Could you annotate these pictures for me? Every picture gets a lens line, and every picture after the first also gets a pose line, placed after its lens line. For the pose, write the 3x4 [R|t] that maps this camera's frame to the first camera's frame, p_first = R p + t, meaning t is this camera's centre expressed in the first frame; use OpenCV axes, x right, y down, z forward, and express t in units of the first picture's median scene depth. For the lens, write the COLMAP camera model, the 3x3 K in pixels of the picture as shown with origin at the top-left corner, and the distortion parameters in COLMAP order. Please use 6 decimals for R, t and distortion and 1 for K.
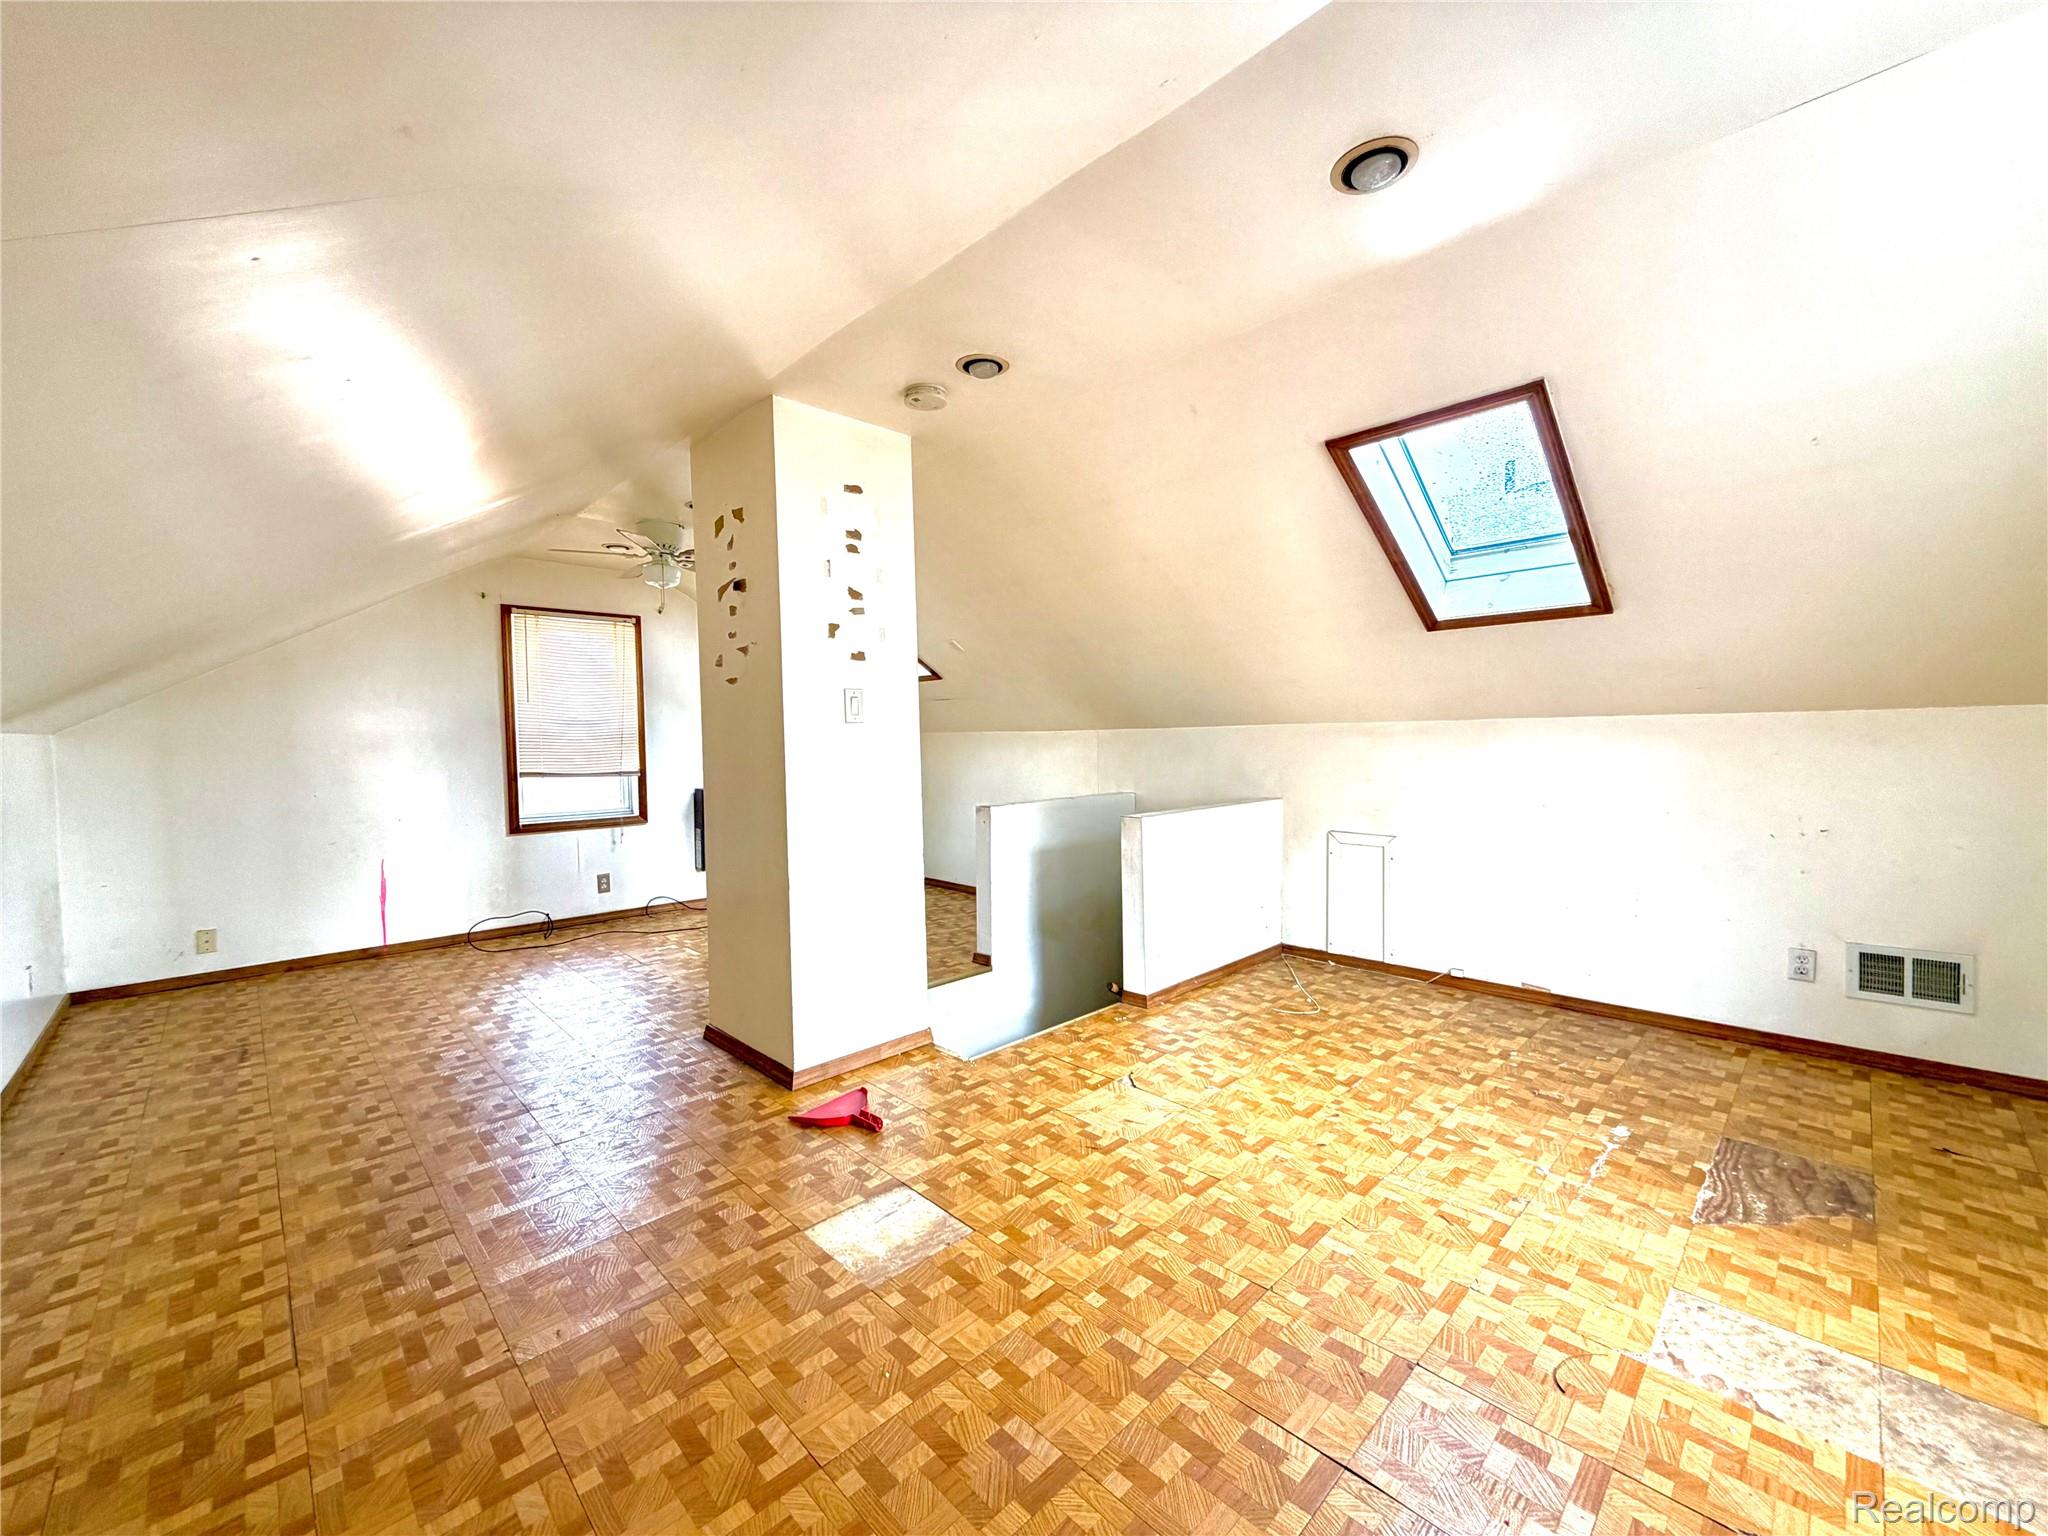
lens RADIAL K [[811.9, 0, 1014.5], [0, 811.9, 767.7], [0, 0, 1]] dist [-0.000820, -0.000279]
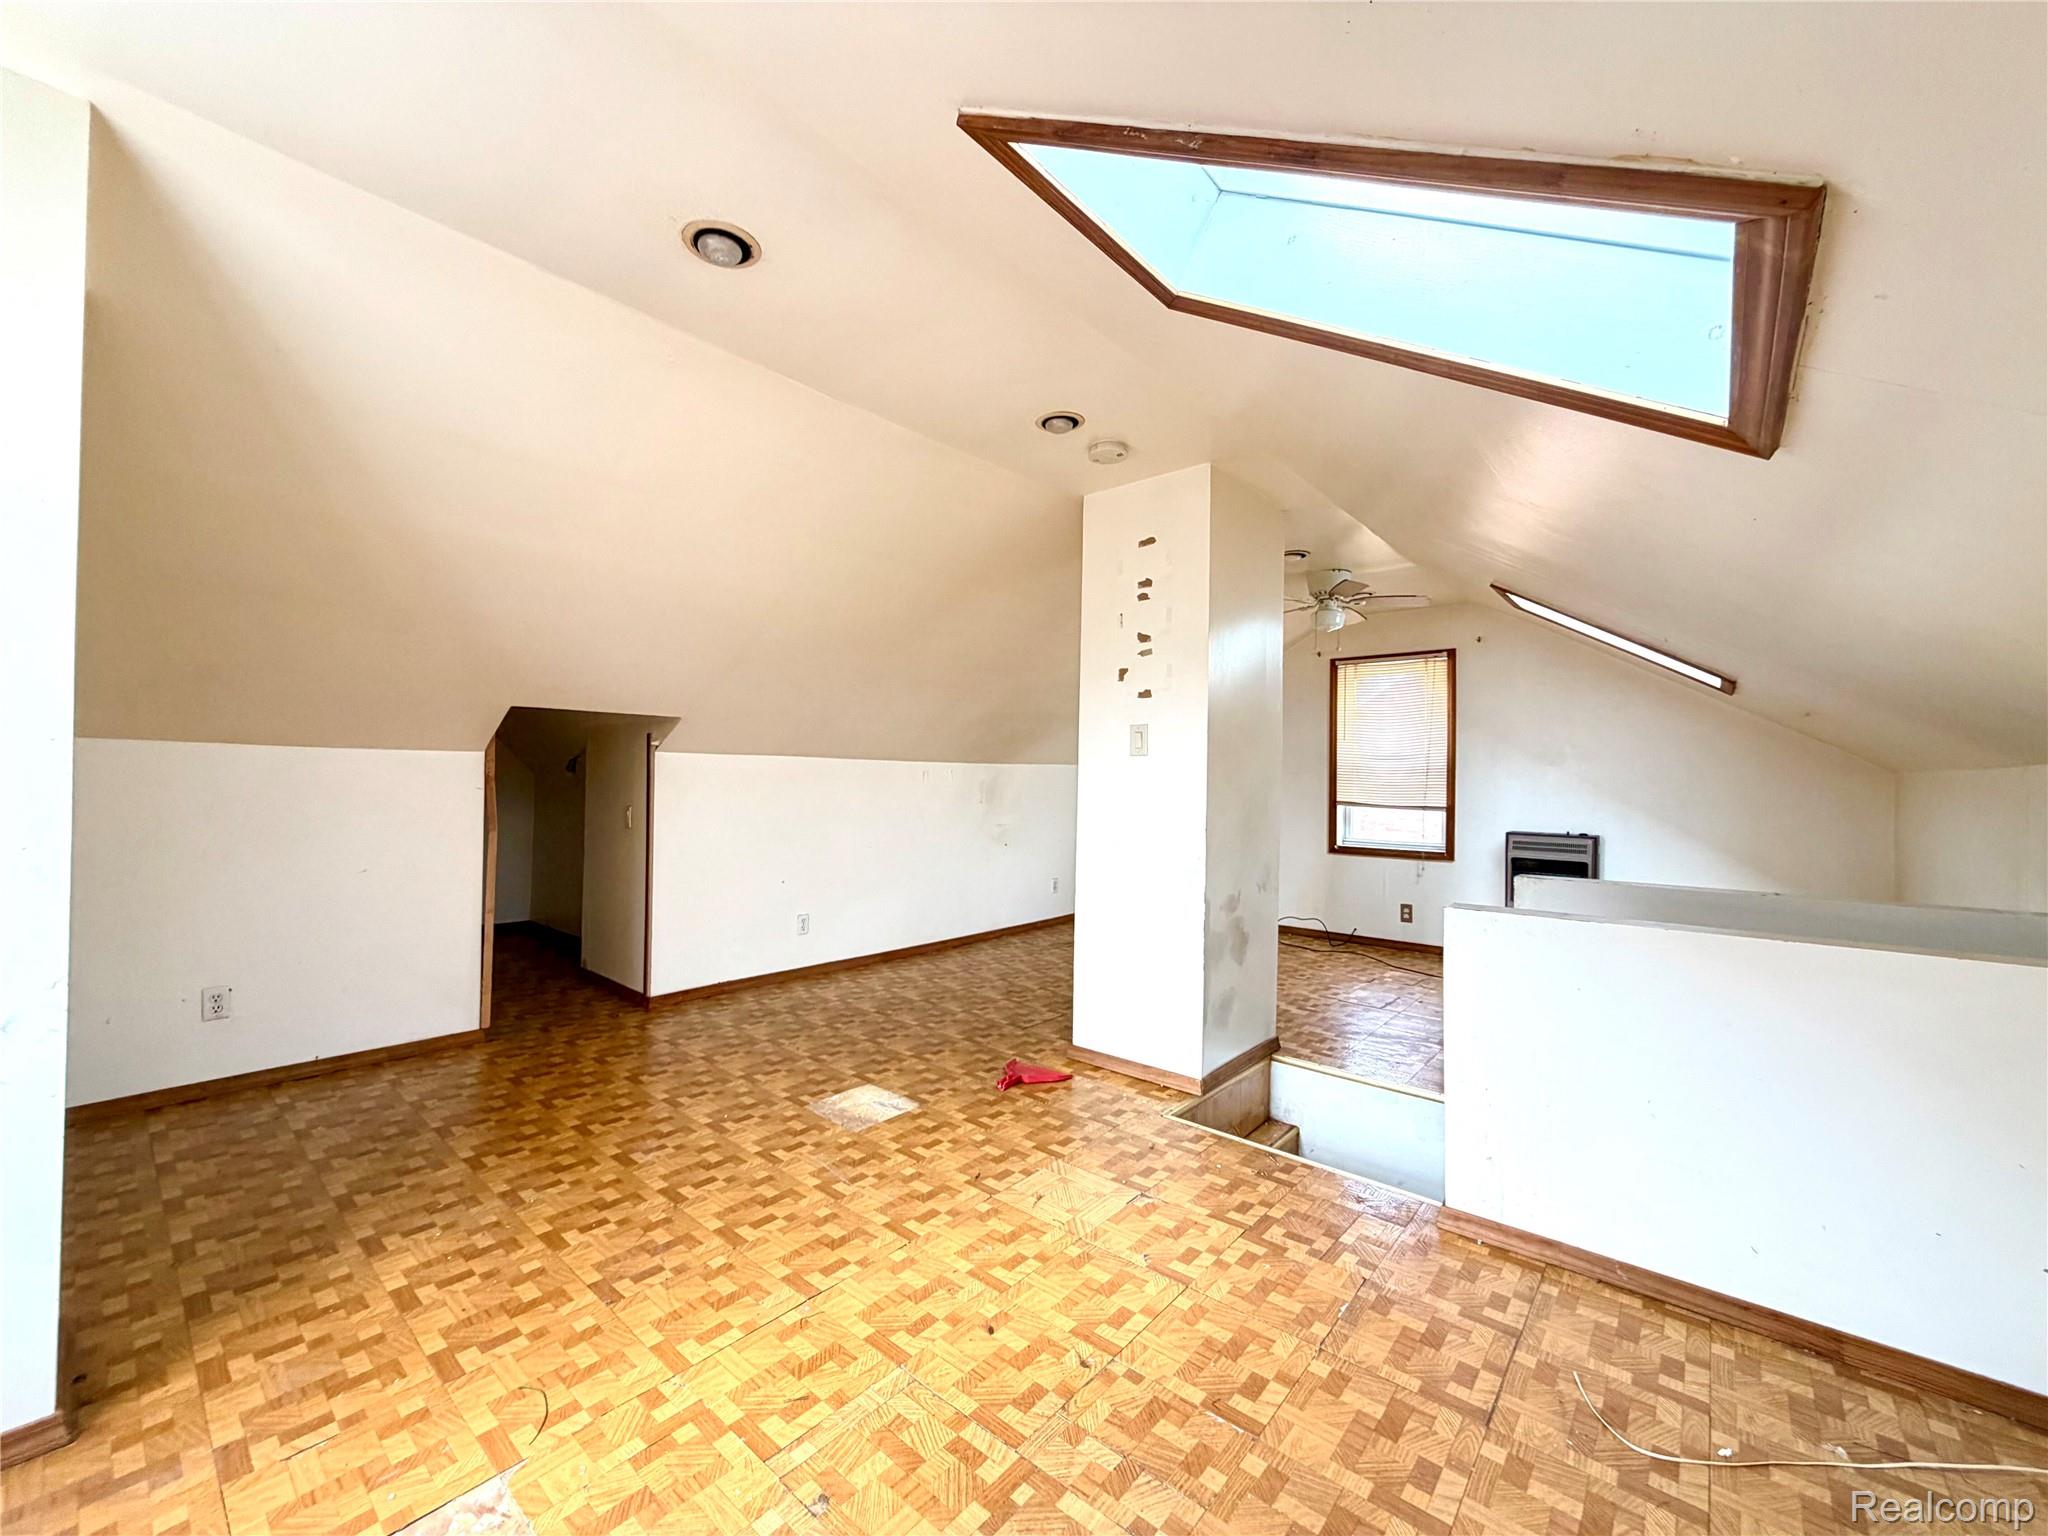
lens RADIAL K [[811.9, 0, 1014.3], [0, 811.9, 767.2], [0, 0, 1]] dist [-0.000820, -0.000279]
pose [[0.091554, 0.004423, -0.995790, 0.909828], [-0.051925, 0.998651, -0.000338, -0.032272], [0.994445, 0.051737, 0.091660, 0.767030]]
